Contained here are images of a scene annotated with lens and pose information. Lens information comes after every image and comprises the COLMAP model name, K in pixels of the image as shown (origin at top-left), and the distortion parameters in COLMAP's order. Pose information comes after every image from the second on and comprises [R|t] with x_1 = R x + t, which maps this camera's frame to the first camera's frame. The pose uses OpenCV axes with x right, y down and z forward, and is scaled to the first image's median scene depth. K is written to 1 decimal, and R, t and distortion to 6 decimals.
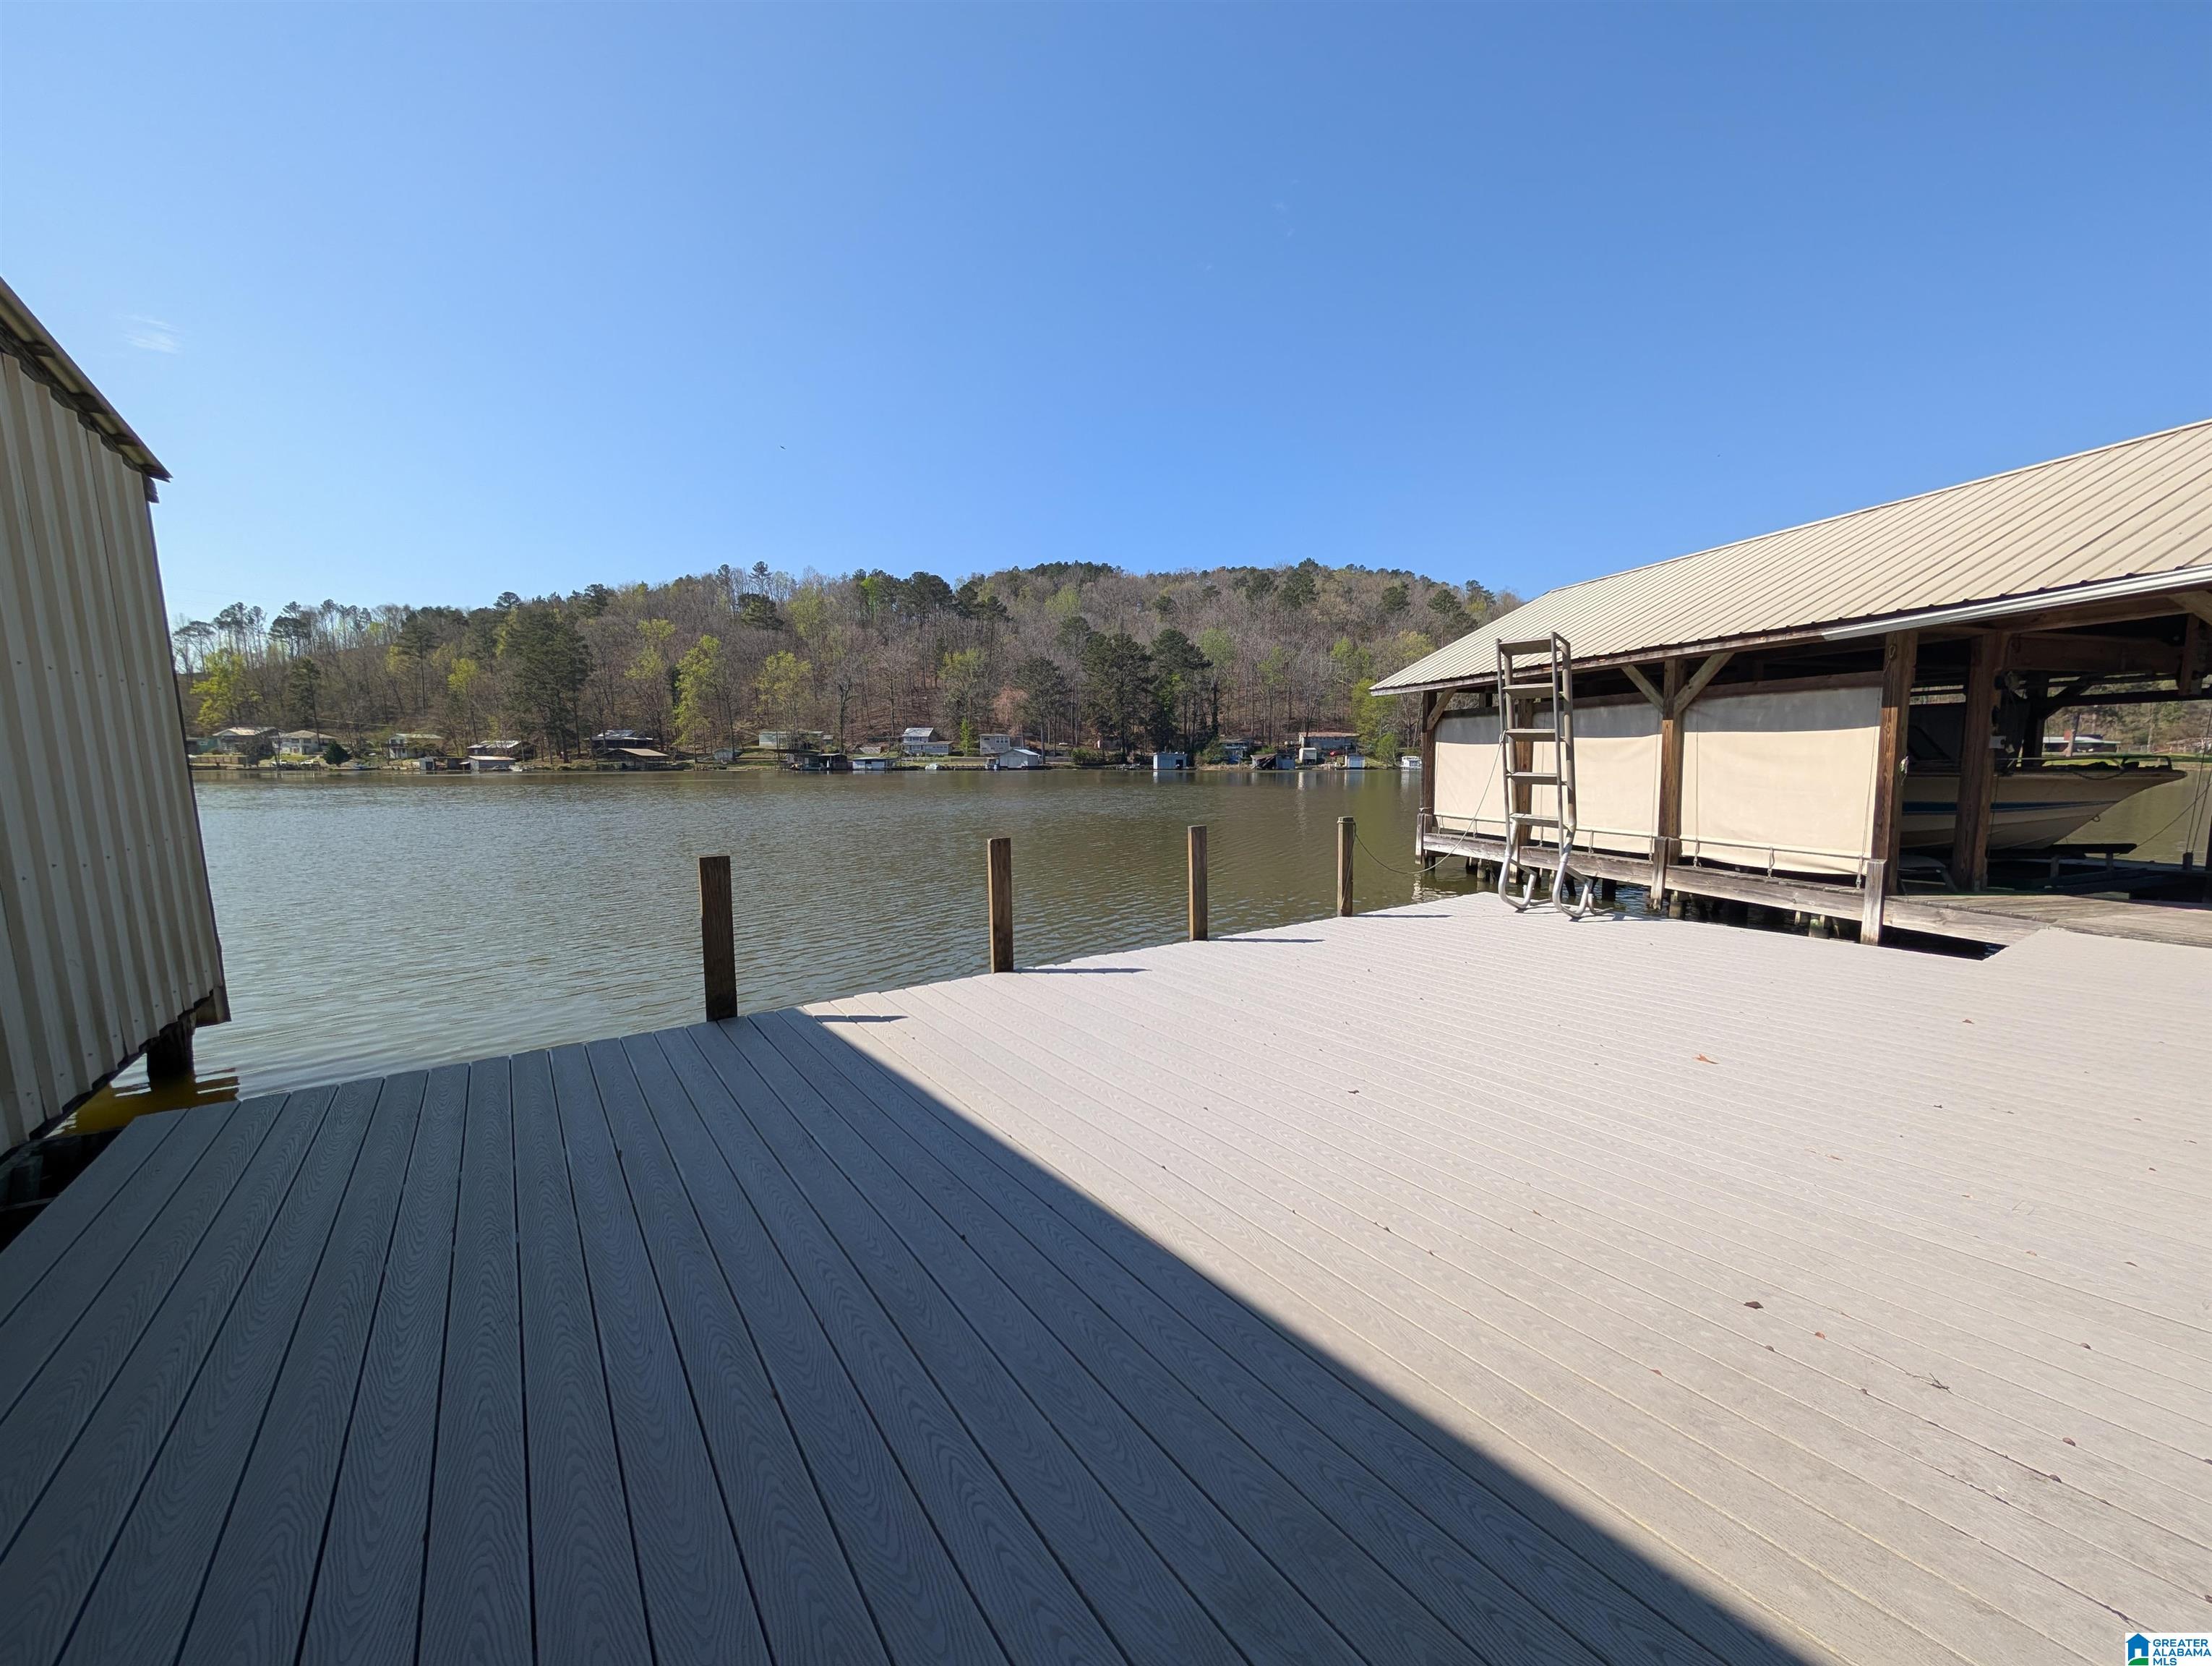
lens RADIAL K [[834.7, 0, 1107.9], [0, 834.7, 834.9], [0, 0, 1]] dist [-0.000472, 0.000452]
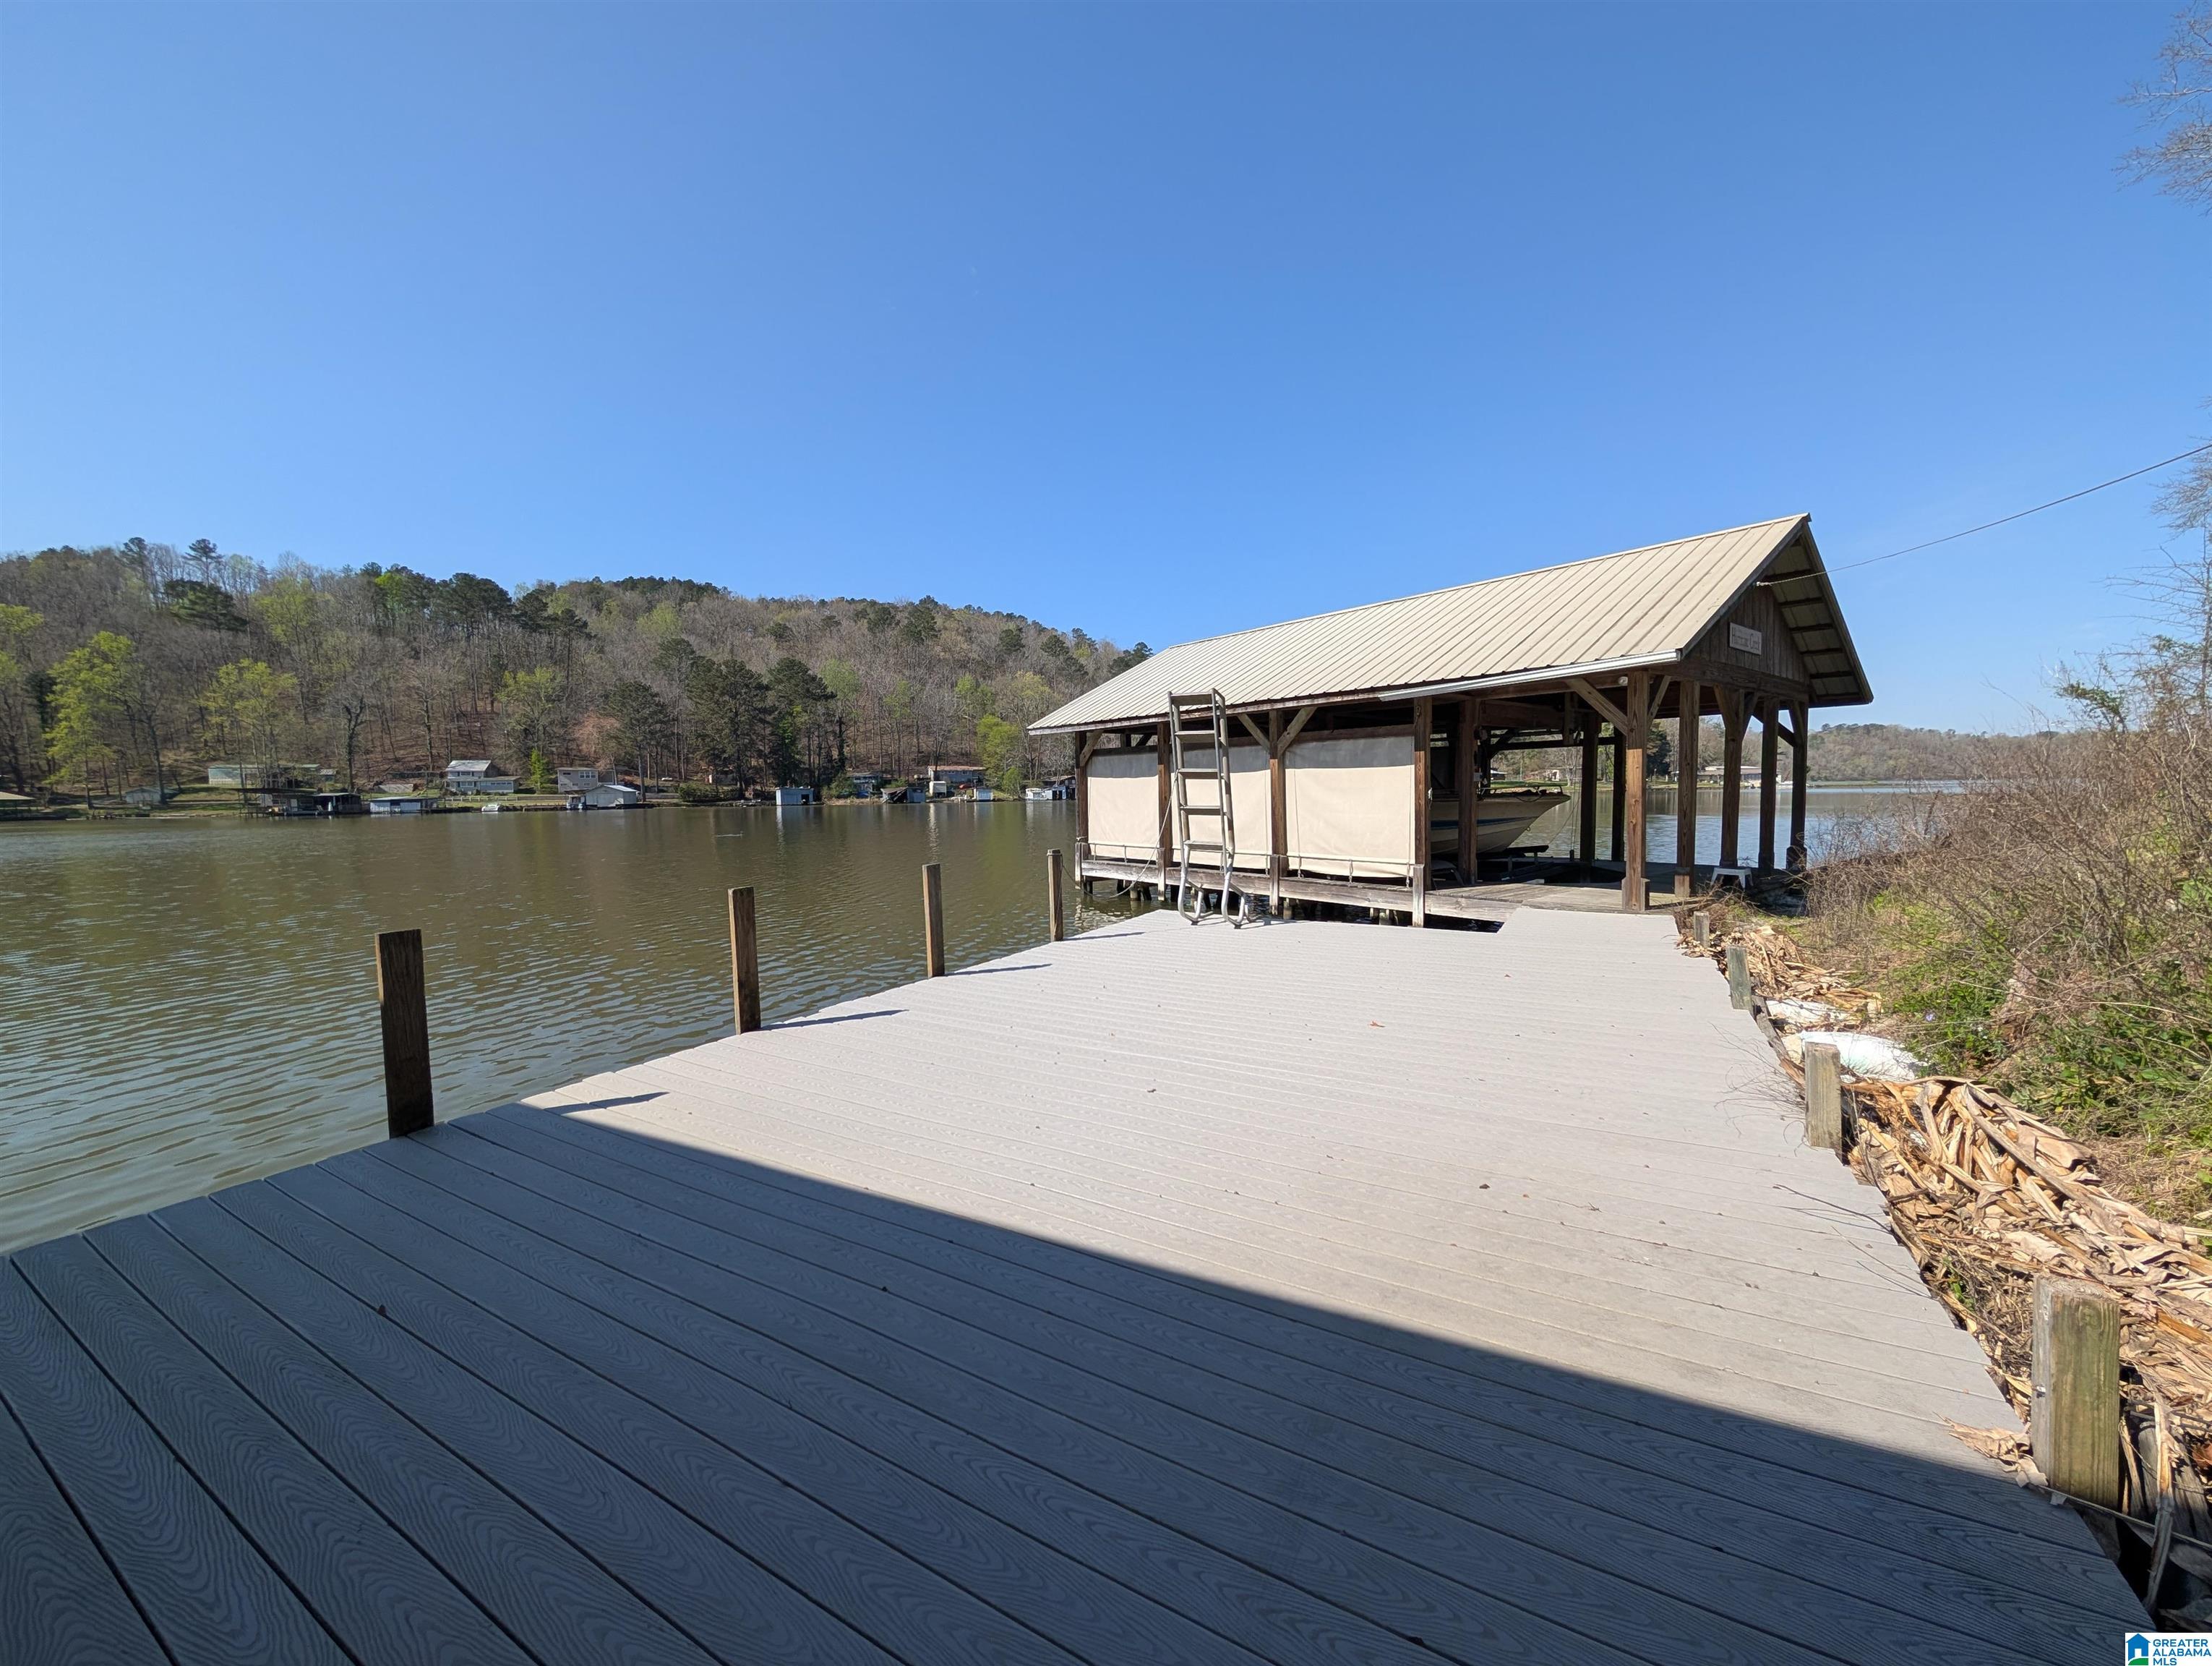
lens RADIAL K [[834.7, 0, 1094.4], [0, 834.7, 840.0], [0, 0, 1]] dist [-0.000472, 0.000452]
pose [[0.911398, -0.036206, 0.409930, -0.004813], [0.049927, 0.998492, -0.022814, -0.000268], [-0.408486, 0.041260, 0.911832, -0.000494]]
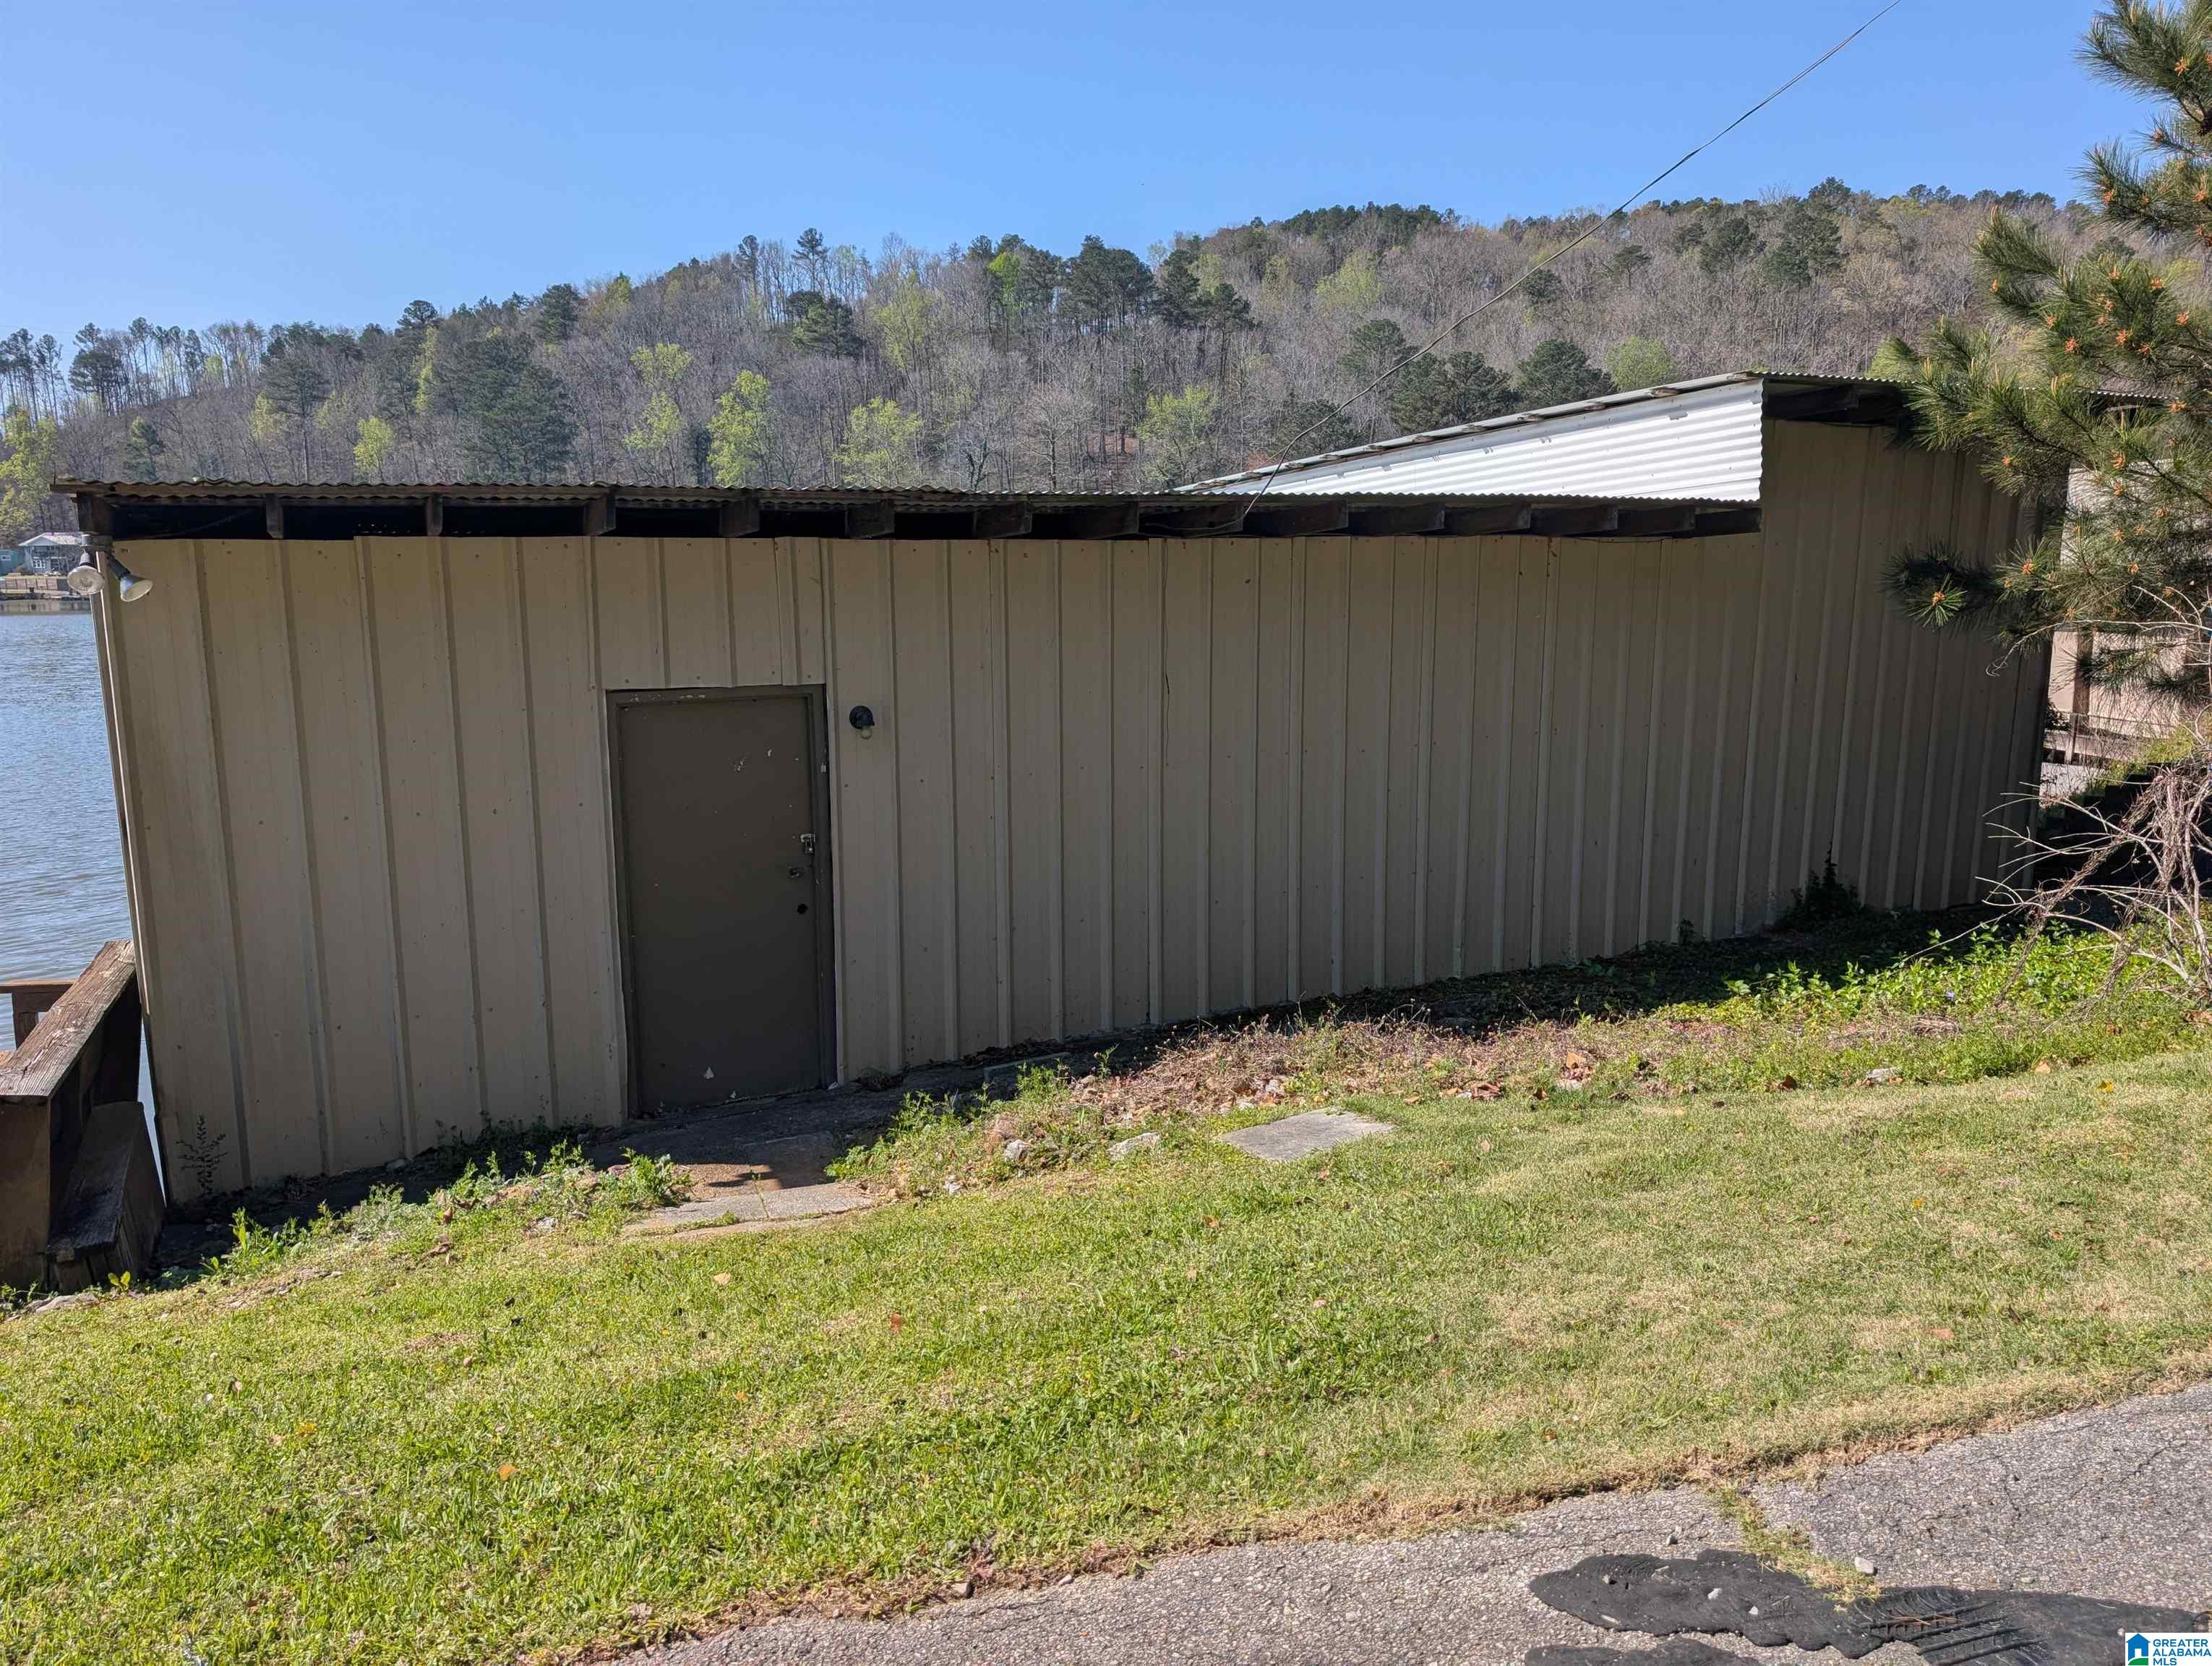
lens RADIAL K [[1604.7, 0, 1118.0], [0, 1604.7, 840.7], [0, 0, 1]] dist [0.007884, -0.006099]
pose [[0.985696, 0.024100, -0.166803, -0.023040], [-0.011100, 0.996858, 0.078430, 0.001210], [0.168169, -0.075457, 0.982866, -0.104910]]
